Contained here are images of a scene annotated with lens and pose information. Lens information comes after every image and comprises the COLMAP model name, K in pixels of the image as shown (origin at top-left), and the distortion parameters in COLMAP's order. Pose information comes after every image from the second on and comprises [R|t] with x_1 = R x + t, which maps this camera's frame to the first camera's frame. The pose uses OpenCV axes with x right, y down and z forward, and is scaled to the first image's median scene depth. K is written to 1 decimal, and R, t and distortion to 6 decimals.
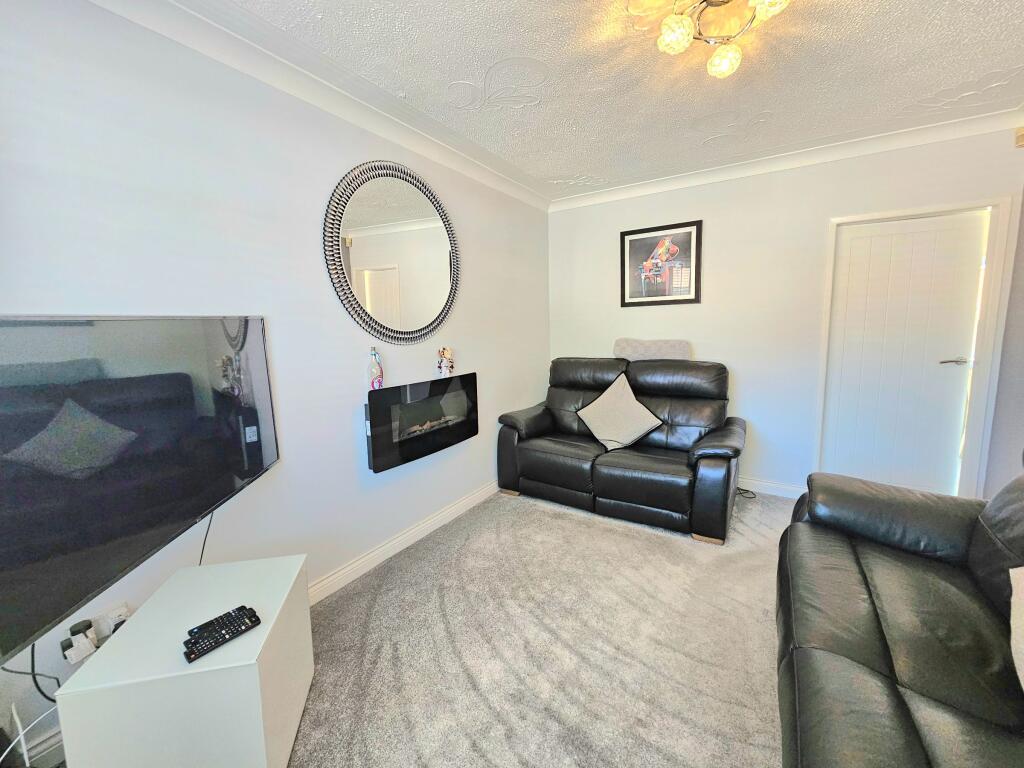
lens RADIAL K [[414.3, 0, 508.9], [0, 414.3, 377.6], [0, 0, 1]] dist [-0.000534, -0.000501]
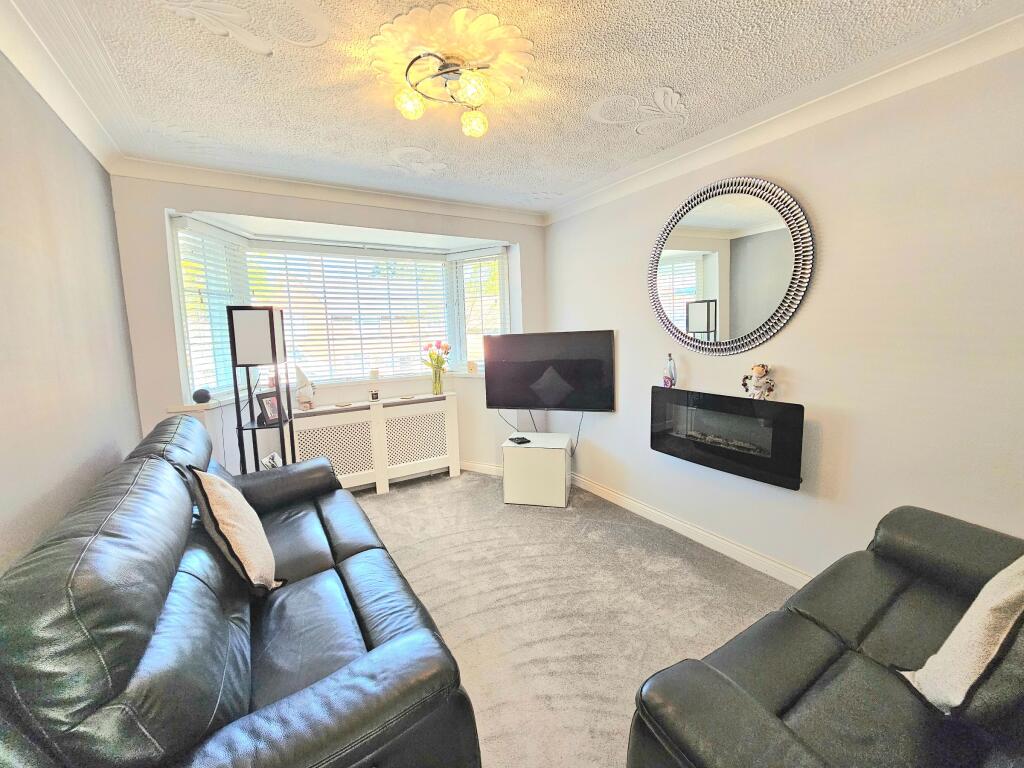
lens RADIAL K [[414.3, 0, 508.9], [0, 414.3, 377.6], [0, 0, 1]] dist [-0.000534, -0.000501]
pose [[-0.448460, 0.139326, -0.882877, 0.838127], [-0.075887, 0.978274, 0.192927, -0.172659], [0.890576, 0.153519, -0.428143, 0.926407]]
